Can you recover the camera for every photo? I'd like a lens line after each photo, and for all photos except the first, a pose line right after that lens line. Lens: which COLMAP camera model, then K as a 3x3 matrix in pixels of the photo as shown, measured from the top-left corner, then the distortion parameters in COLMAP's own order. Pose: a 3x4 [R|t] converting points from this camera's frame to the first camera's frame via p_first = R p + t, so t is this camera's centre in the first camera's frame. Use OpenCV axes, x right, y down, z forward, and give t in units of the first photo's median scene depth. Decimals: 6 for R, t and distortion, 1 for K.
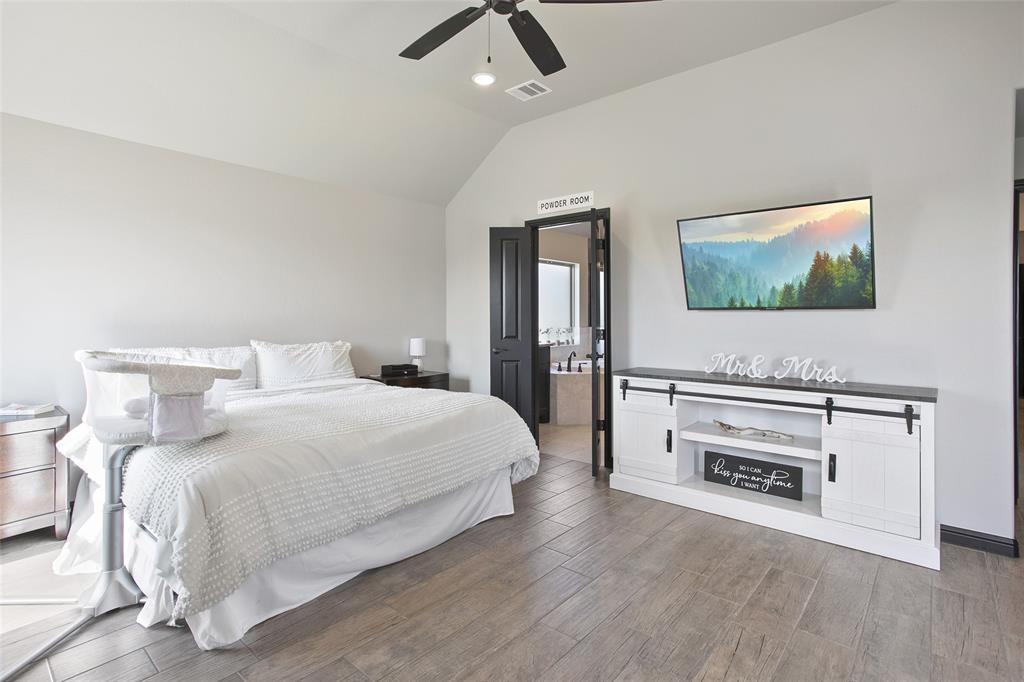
lens RADIAL K [[503.1, 0, 531.4], [0, 503.1, 313.9], [0, 0, 1]] dist [0.012224, 0.002124]
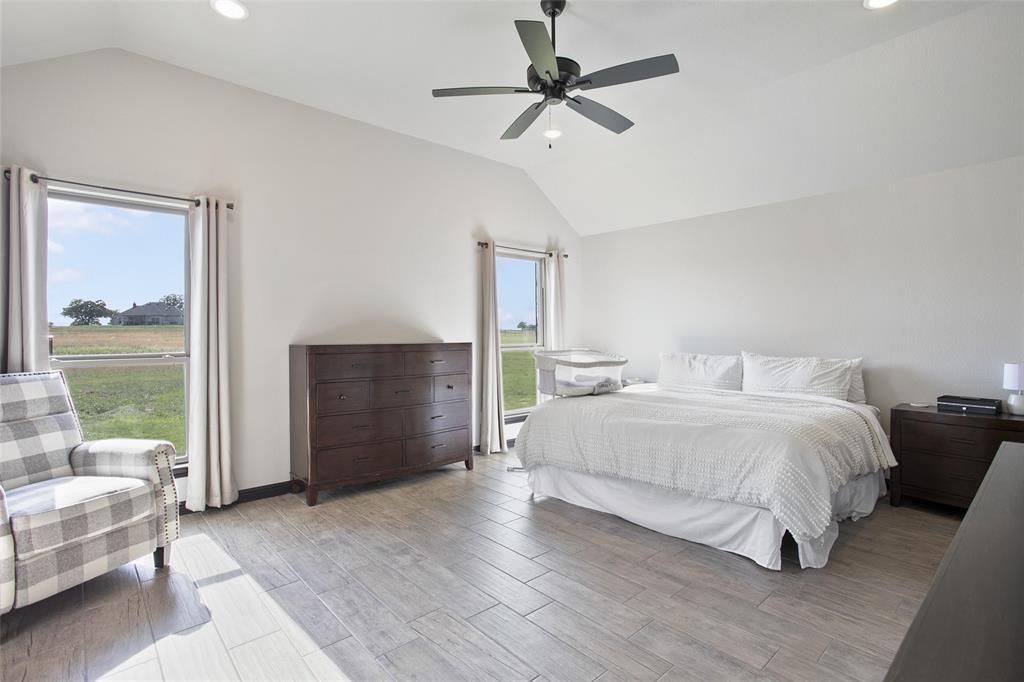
lens RADIAL K [[503.1, 0, 512.8], [0, 503.1, 339.2], [0, 0, 1]] dist [0.012224, 0.002124]
pose [[-0.123855, -0.001025, -0.992300, 0.677974], [0.004032, 0.999991, -0.001536, 0.020104], [0.992292, -0.004192, -0.123850, 0.567125]]
